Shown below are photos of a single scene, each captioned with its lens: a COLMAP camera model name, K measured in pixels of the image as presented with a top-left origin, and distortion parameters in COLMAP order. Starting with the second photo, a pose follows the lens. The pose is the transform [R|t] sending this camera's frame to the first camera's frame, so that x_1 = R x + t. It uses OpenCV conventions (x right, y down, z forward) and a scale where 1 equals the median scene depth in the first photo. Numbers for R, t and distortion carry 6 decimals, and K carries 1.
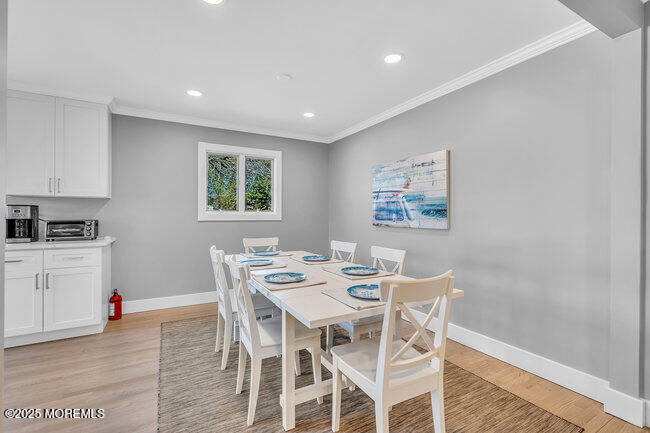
lens RADIAL K [[297.5, 0, 330.9], [0, 297.5, 214.3], [0, 0, 1]] dist [-0.003571, 0.000300]
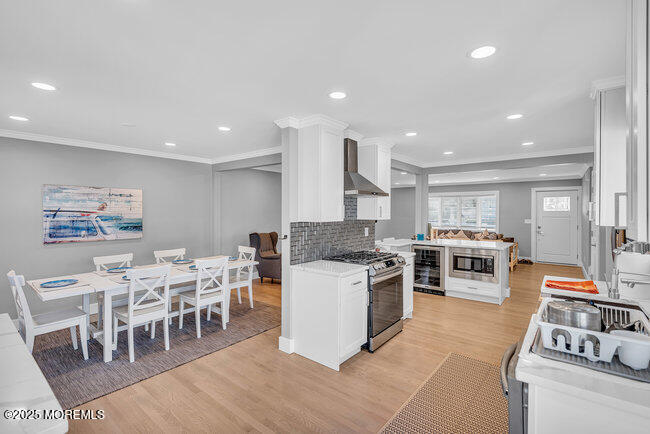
lens RADIAL K [[297.5, 0, 325.5], [0, 297.5, 215.9], [0, 0, 1]] dist [-0.003571, 0.000300]
pose [[-0.364038, -0.006456, 0.931362, -1.298459], [0.005685, 0.999942, 0.009154, -0.069332], [-0.931367, 0.008627, -0.363980, 0.558262]]
